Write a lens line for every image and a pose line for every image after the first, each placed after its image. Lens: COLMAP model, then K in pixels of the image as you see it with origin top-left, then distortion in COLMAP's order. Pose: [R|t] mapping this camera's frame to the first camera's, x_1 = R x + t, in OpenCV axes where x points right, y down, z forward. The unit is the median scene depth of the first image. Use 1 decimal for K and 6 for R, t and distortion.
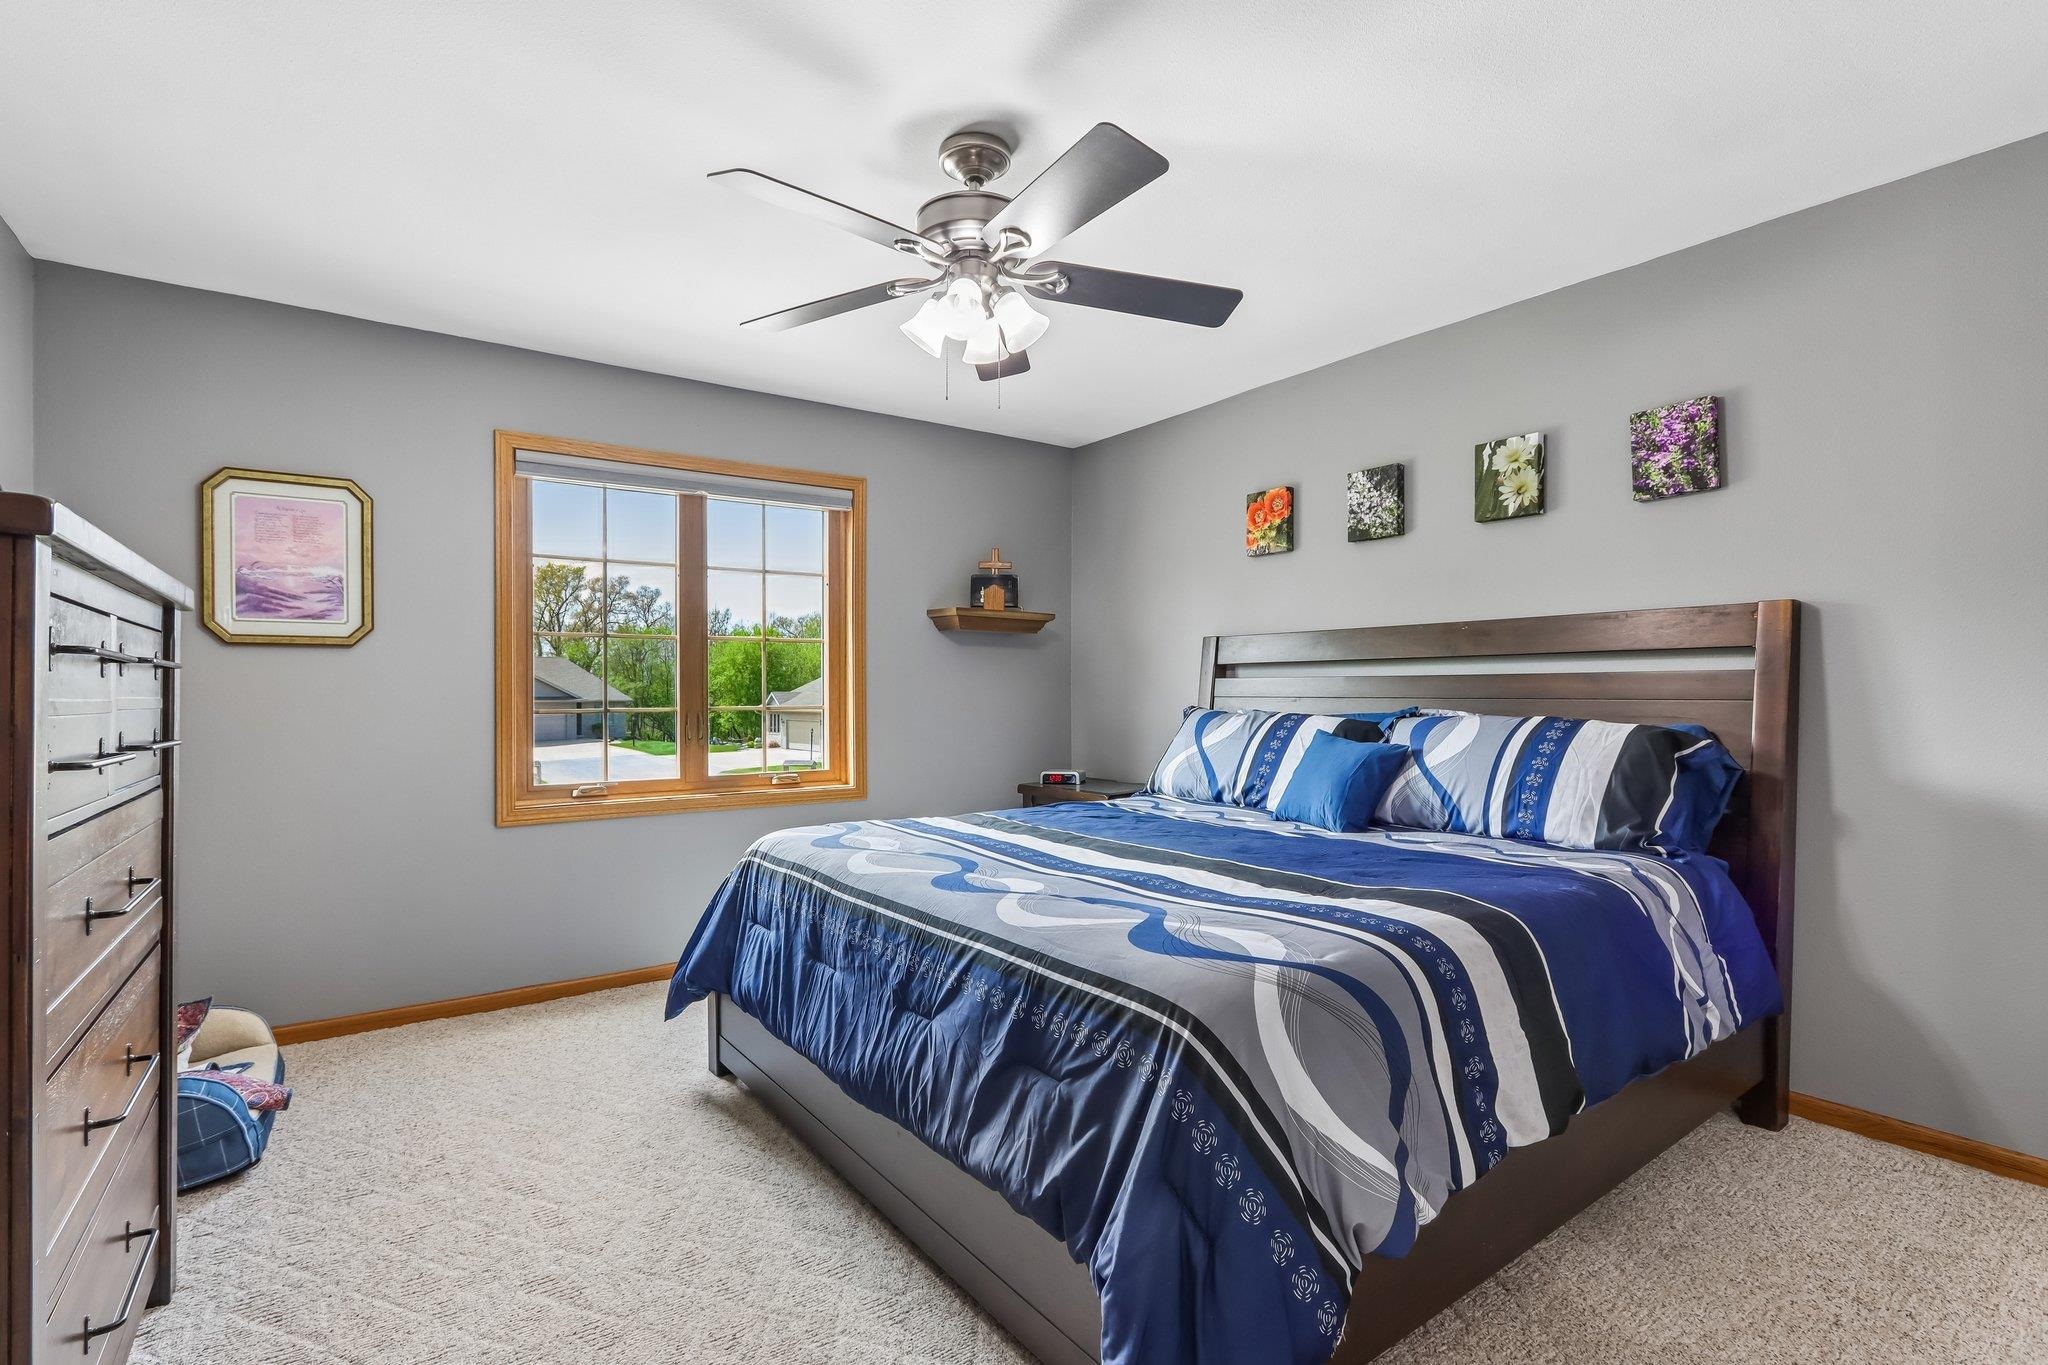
lens RADIAL K [[969.2, 0, 997.5], [0, 969.2, 687.0], [0, 0, 1]] dist [-0.034281, 0.000686]
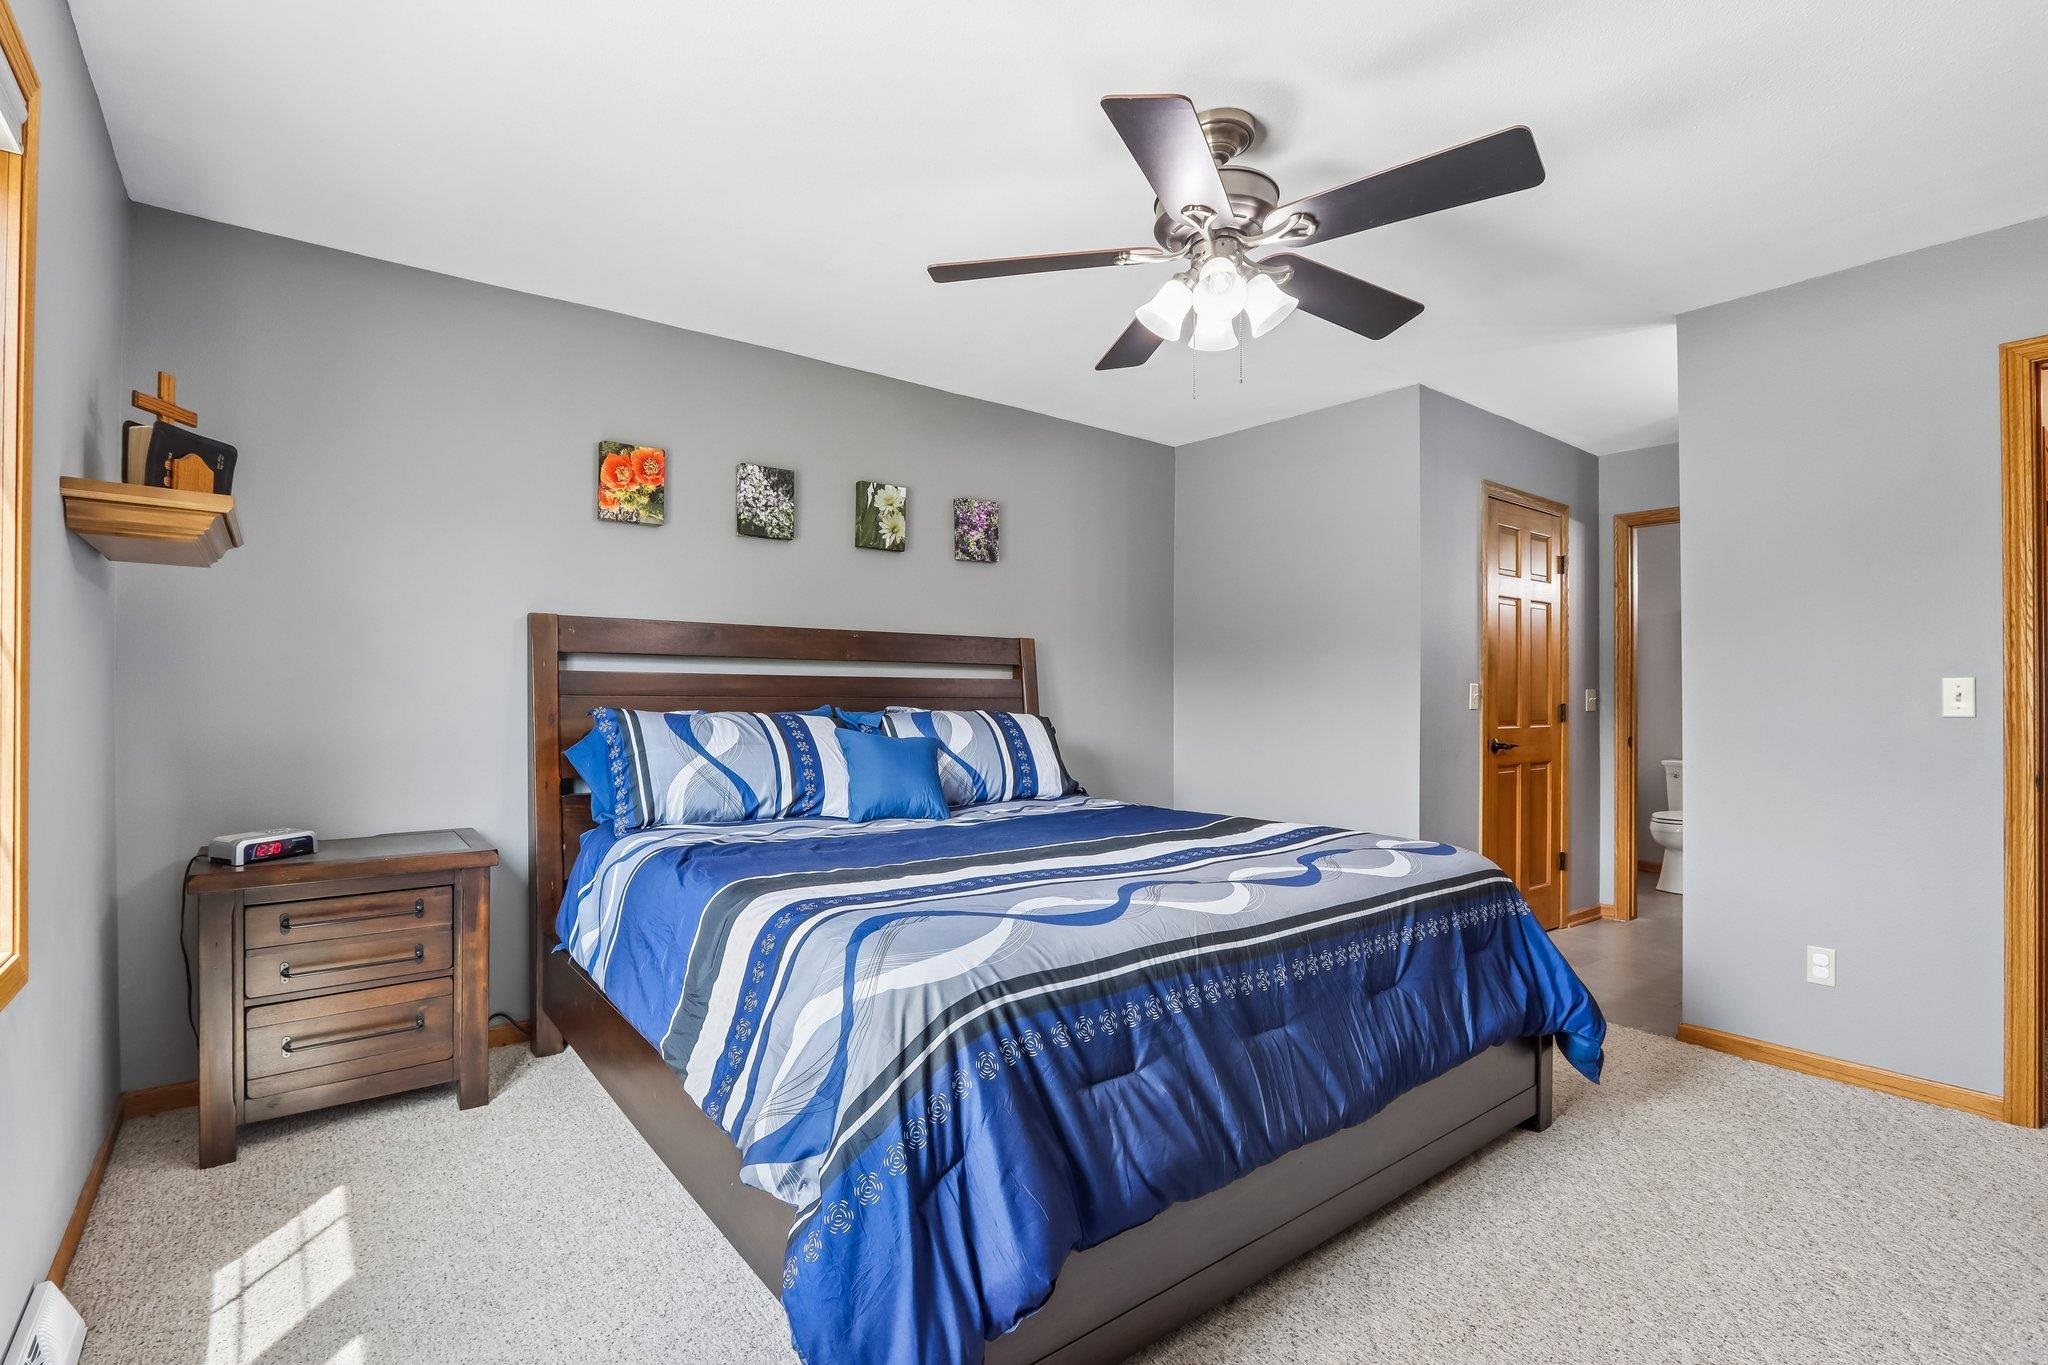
lens RADIAL K [[969.2, 0, 997.5], [0, 969.2, 687.0], [0, 0, 1]] dist [-0.034281, 0.000686]
pose [[-0.070375, 0.012225, 0.997446, -0.696858], [-0.008192, 0.999884, -0.012832, 0.012954], [-0.997487, -0.009075, -0.070266, 0.932935]]
